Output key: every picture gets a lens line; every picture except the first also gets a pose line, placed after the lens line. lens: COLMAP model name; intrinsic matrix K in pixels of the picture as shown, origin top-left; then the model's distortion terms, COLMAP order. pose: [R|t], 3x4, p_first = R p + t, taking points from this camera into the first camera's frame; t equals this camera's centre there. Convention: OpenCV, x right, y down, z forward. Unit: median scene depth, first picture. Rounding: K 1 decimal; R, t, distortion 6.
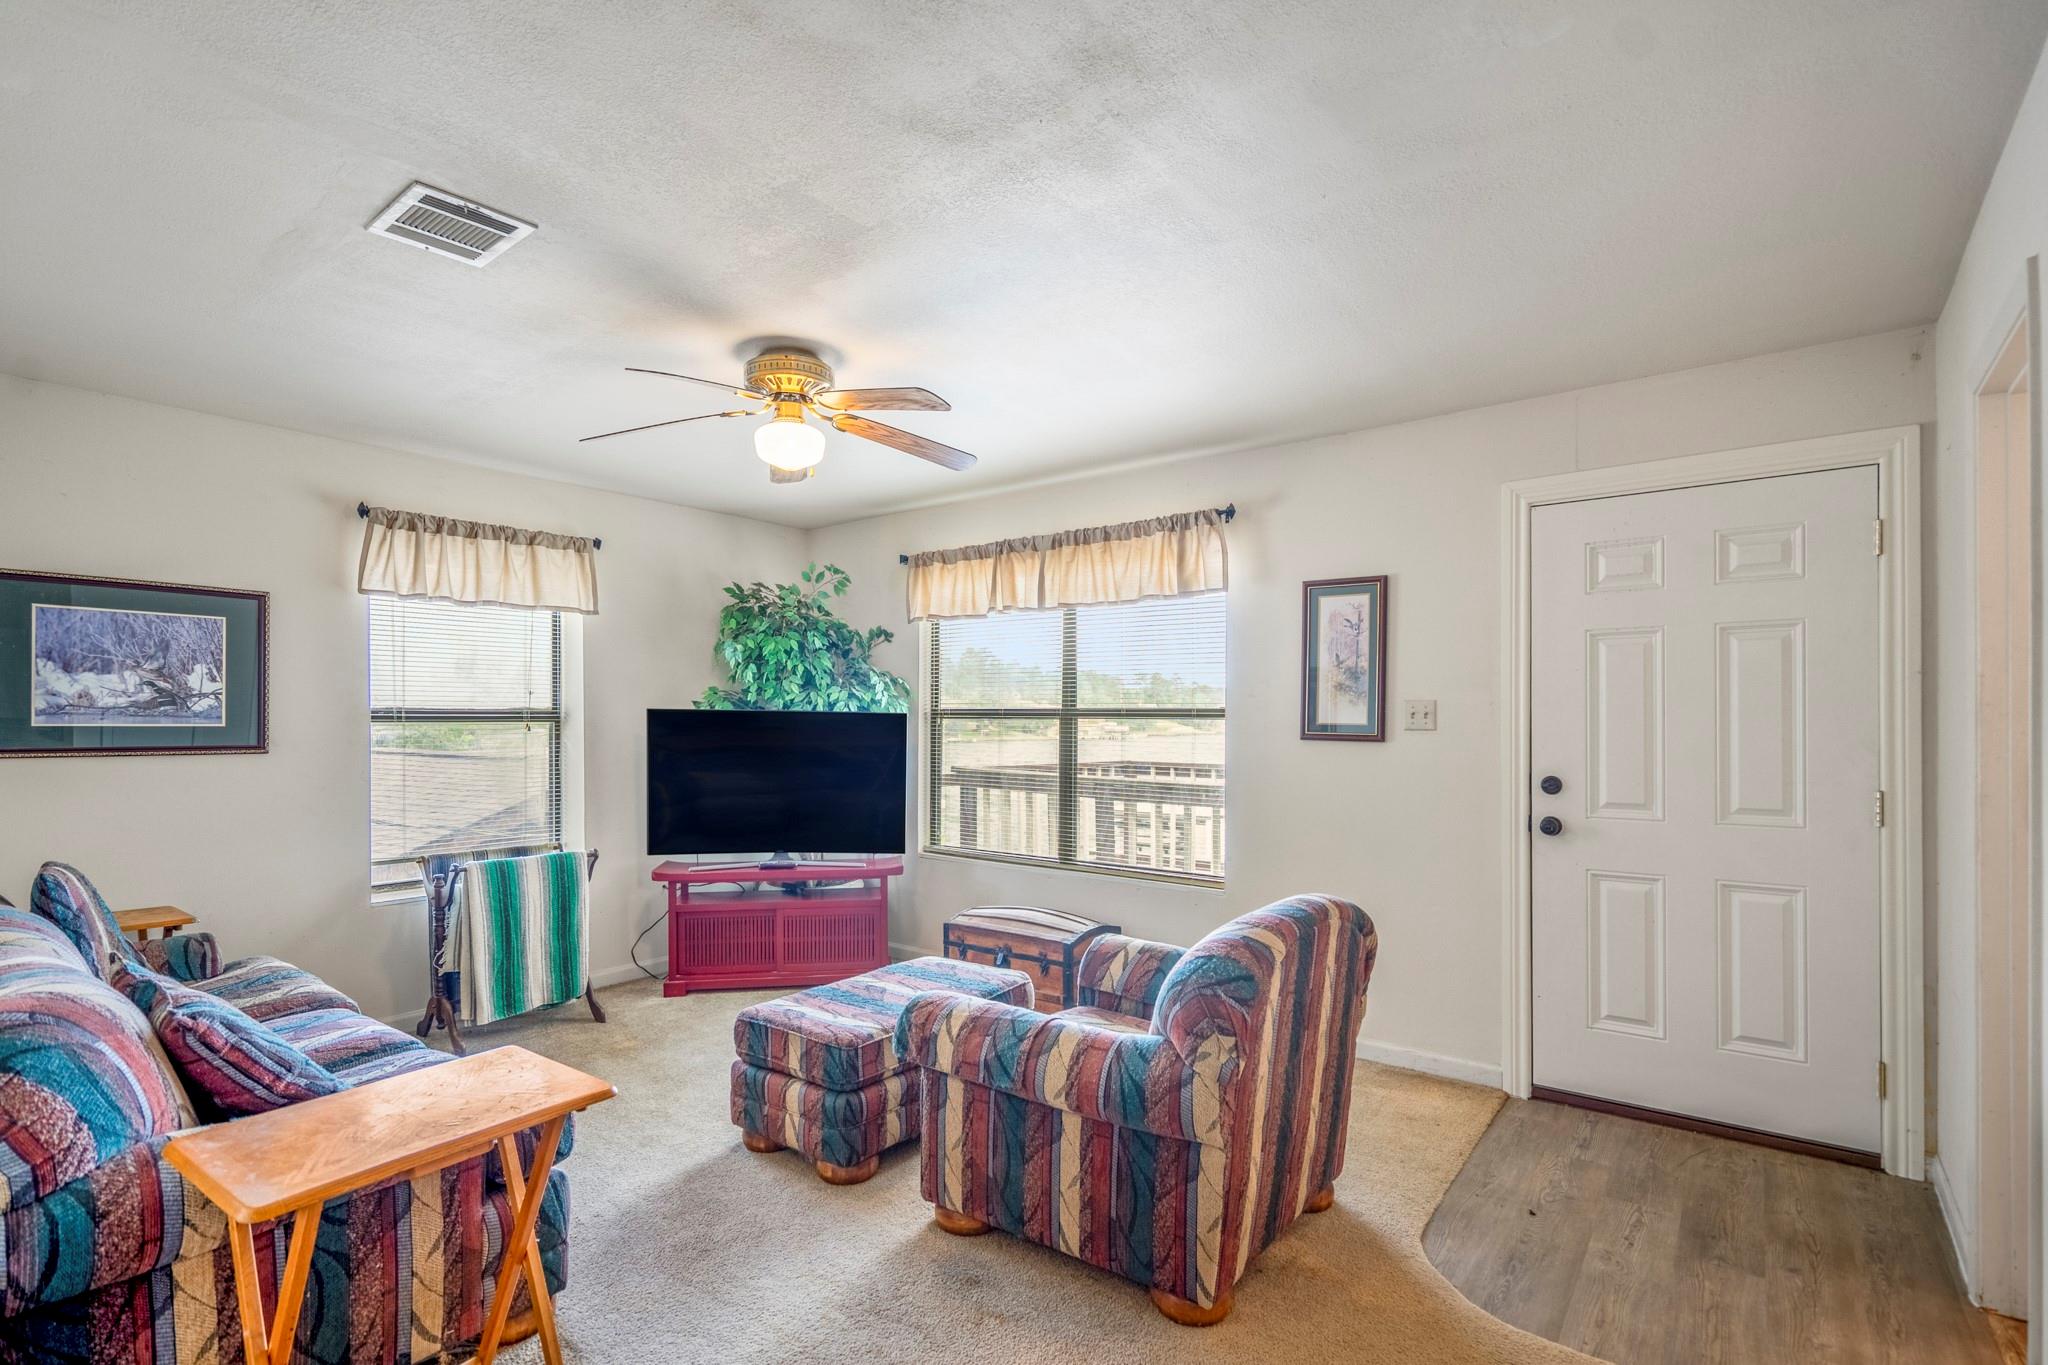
lens RADIAL K [[968.0, 0, 1024.1], [0, 968.0, 701.5], [0, 0, 1]] dist [-0.000034, 0.000260]
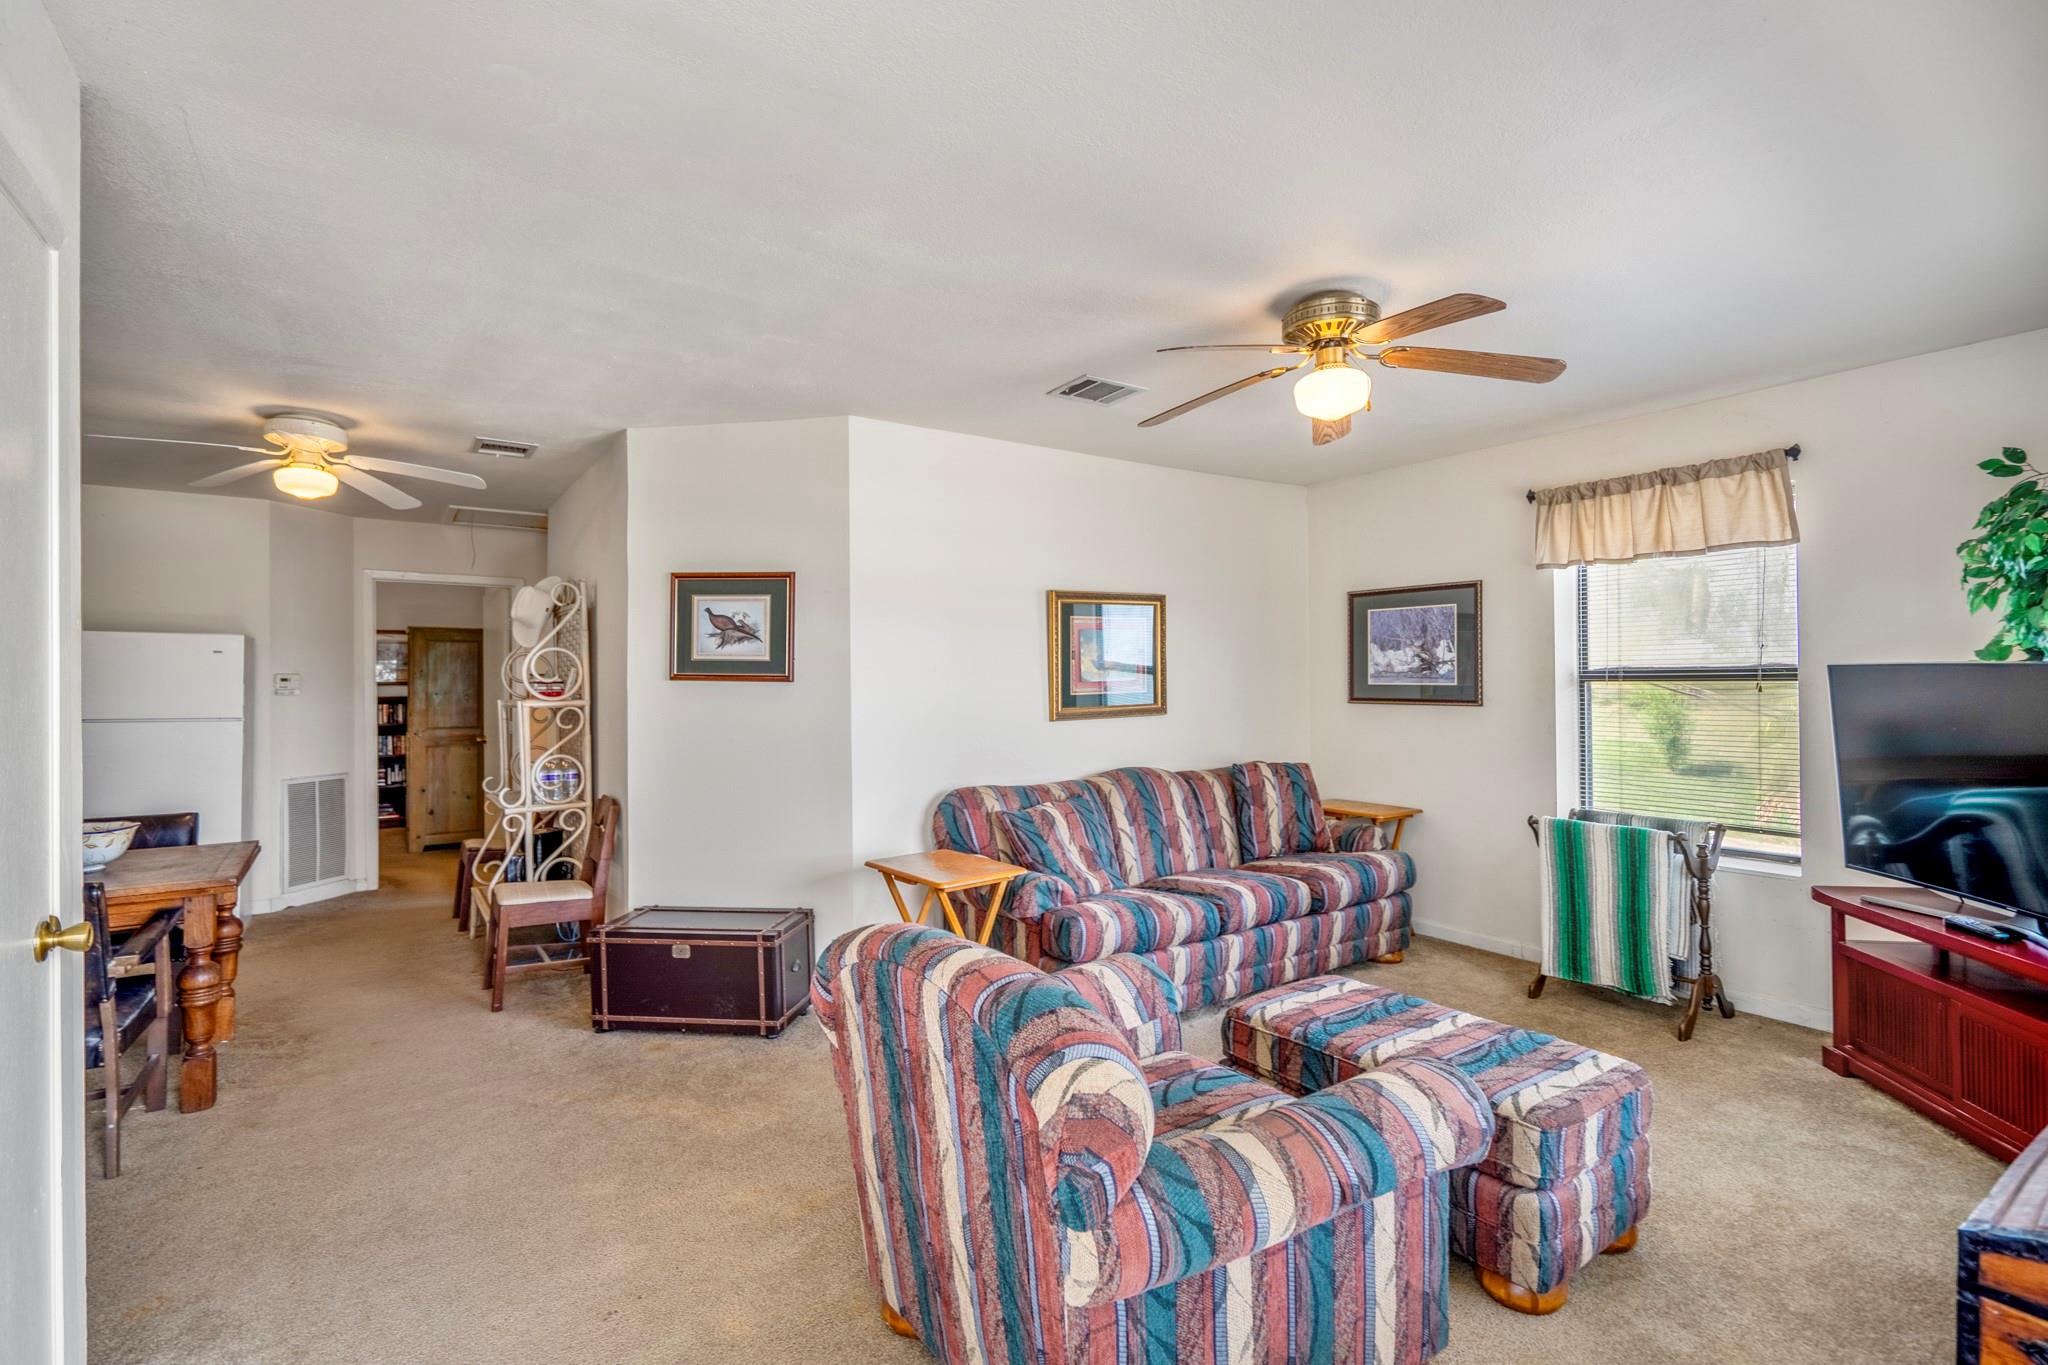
lens RADIAL K [[947.7, 0, 1023.0], [0, 947.7, 677.2], [0, 0, 1]] dist [0.000108, 0.000215]
pose [[-0.321514, 0.001004, -0.946904, 0.595610], [0.026195, 0.999626, -0.007835, 0.009125], [0.946542, -0.027323, -0.321420, 0.823131]]
